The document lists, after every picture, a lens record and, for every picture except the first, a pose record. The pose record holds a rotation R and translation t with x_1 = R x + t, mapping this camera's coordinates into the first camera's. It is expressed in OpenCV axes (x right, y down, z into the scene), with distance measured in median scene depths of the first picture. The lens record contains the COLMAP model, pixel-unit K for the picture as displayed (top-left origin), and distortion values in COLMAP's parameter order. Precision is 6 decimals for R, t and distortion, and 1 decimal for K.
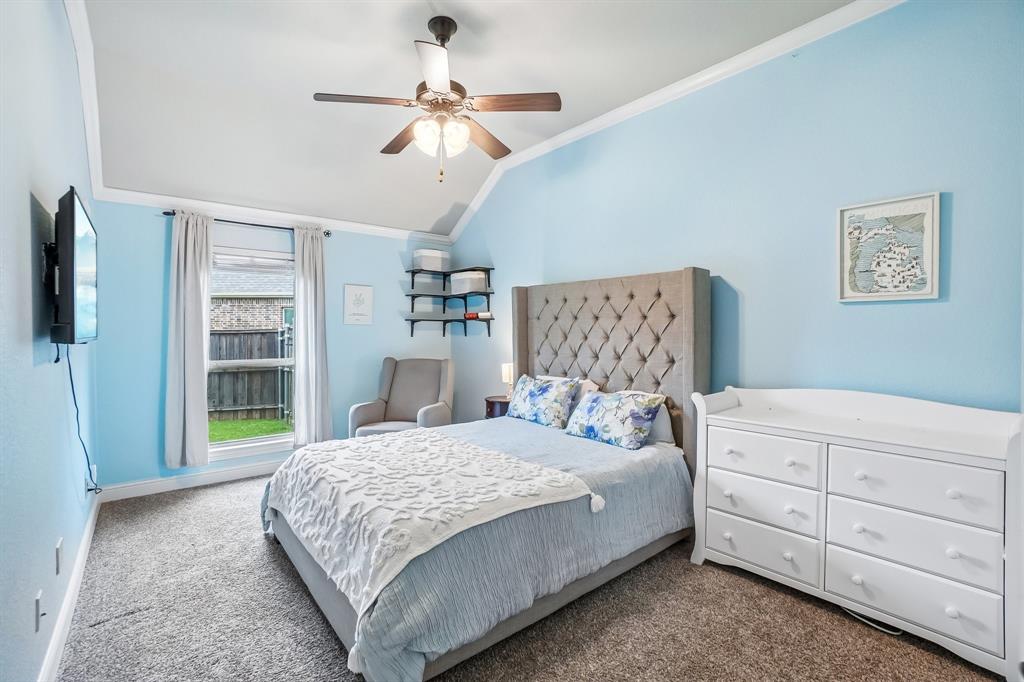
lens RADIAL K [[453.3, 0, 504.2], [0, 453.3, 338.8], [0, 0, 1]] dist [-0.061326, 0.023503]
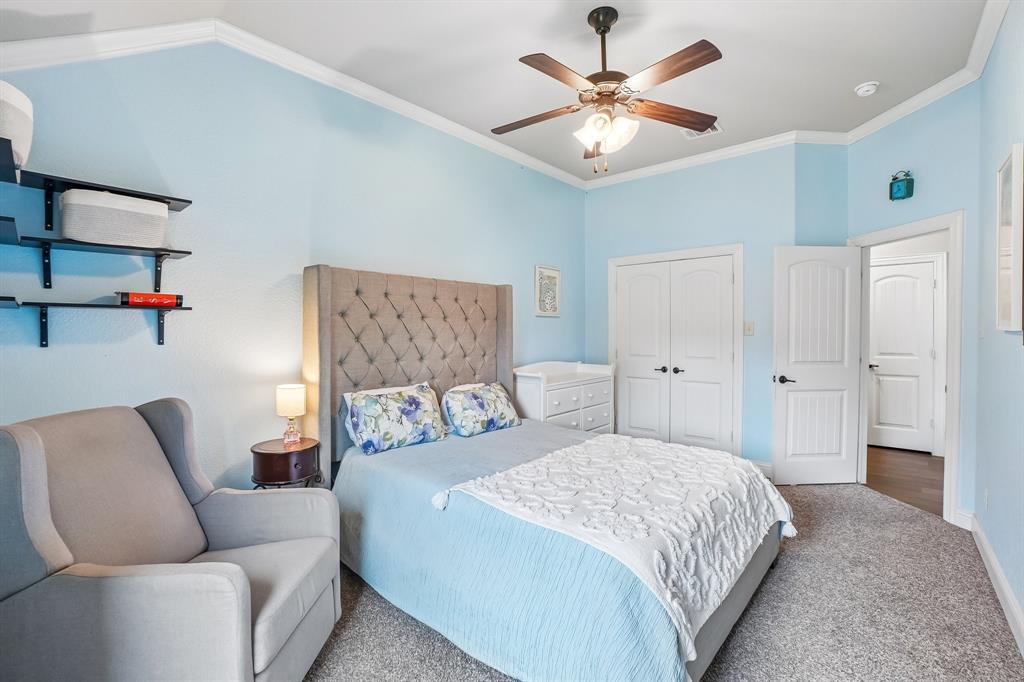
lens RADIAL K [[453.3, 0, 504.2], [0, 453.3, 338.8], [0, 0, 1]] dist [-0.061326, 0.023503]
pose [[-0.151116, -0.039190, 0.987739, -0.717018], [0.000694, 0.999209, 0.039751, -0.037902], [-0.988516, 0.006692, -0.150969, 0.902362]]
